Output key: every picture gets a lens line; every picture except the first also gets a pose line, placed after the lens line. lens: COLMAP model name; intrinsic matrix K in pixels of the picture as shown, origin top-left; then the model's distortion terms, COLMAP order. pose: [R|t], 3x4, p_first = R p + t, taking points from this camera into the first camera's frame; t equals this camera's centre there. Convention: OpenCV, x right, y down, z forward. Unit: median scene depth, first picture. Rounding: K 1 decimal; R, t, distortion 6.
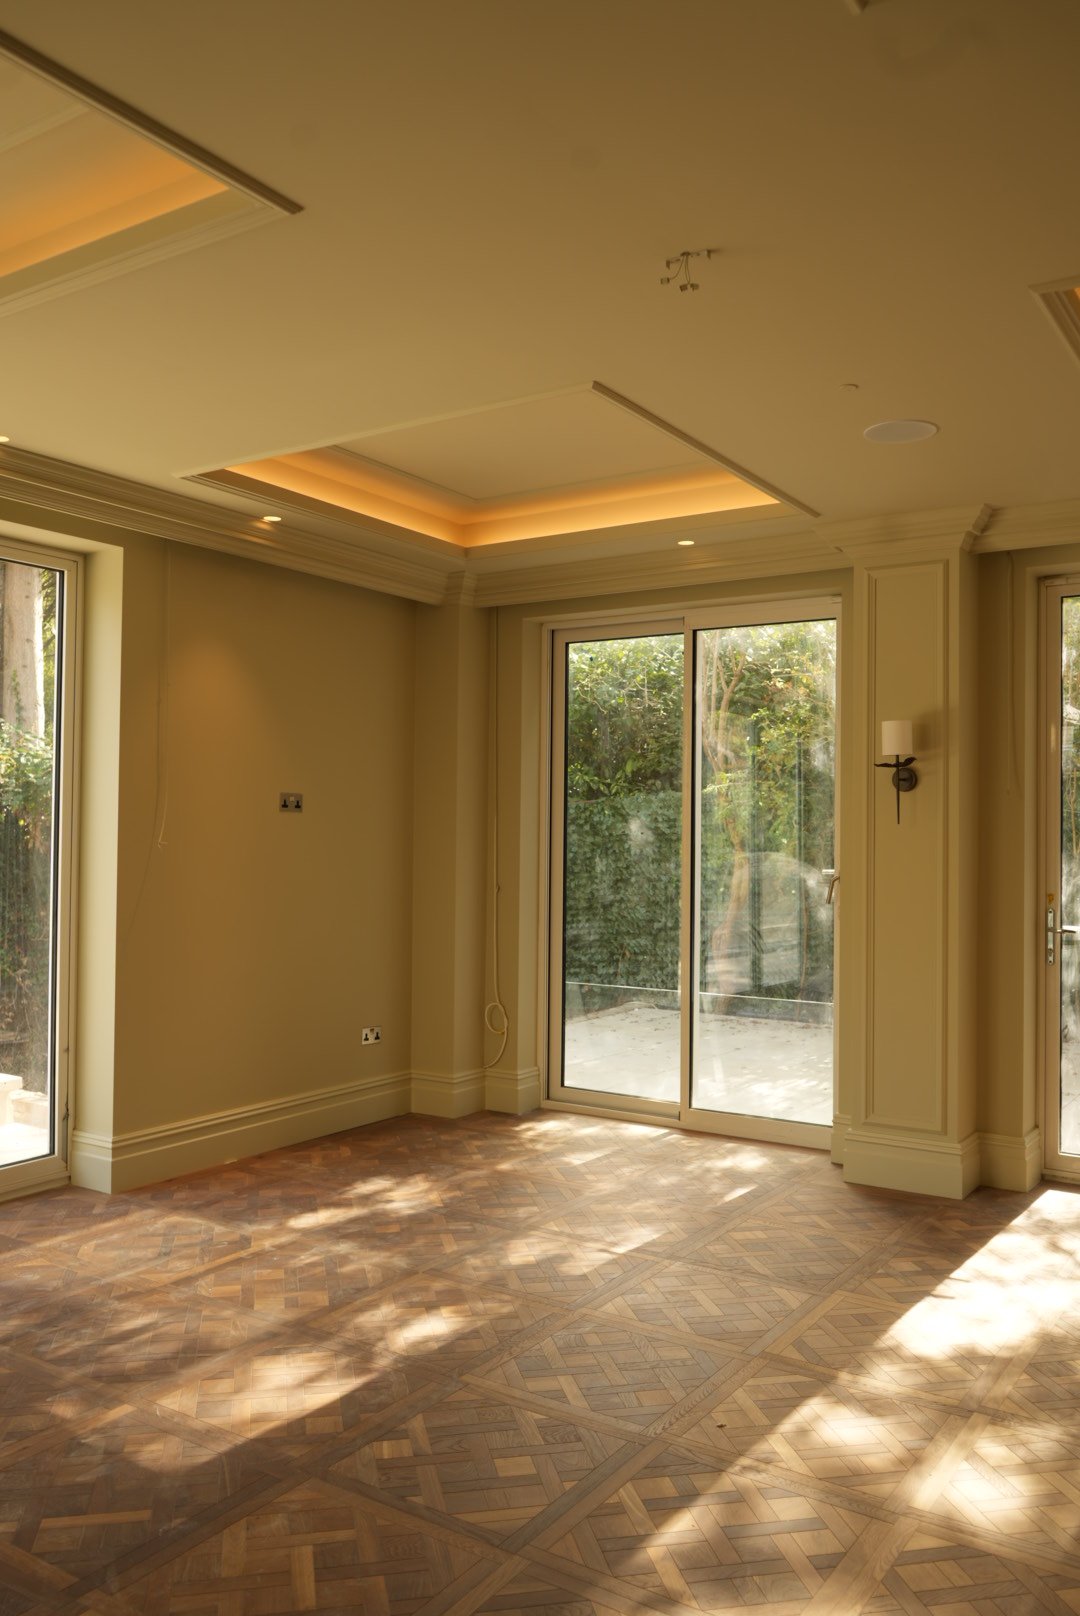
lens RADIAL K [[1294.1, 0, 542.0], [0, 1294.1, 812.0], [0, 0, 1]] dist [-0.008135, -0.003595]
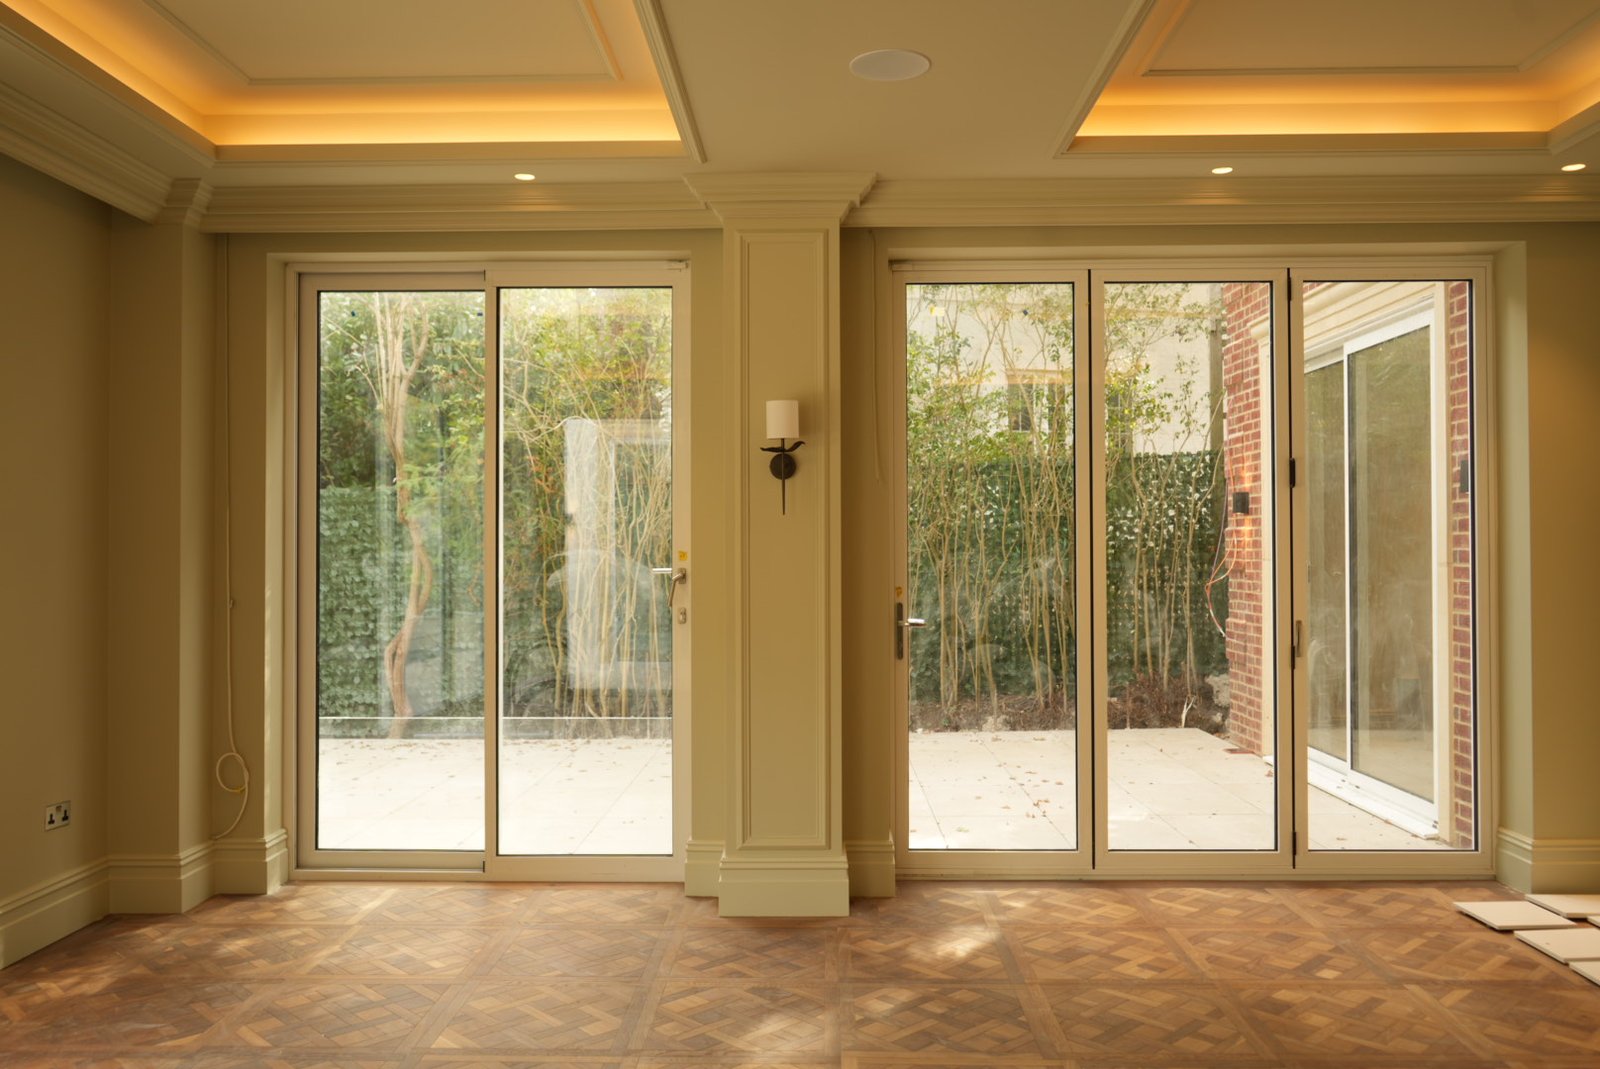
lens RADIAL K [[1281.3, 0, 798.0], [0, 1281.3, 534.6], [0, 0, 1]] dist [-0.008135, -0.003595]
pose [[0.848240, -0.007668, 0.529557, -0.172374], [0.001037, 0.999917, 0.012818, 0.010378], [-0.529611, -0.010324, 0.848178, 0.207795]]
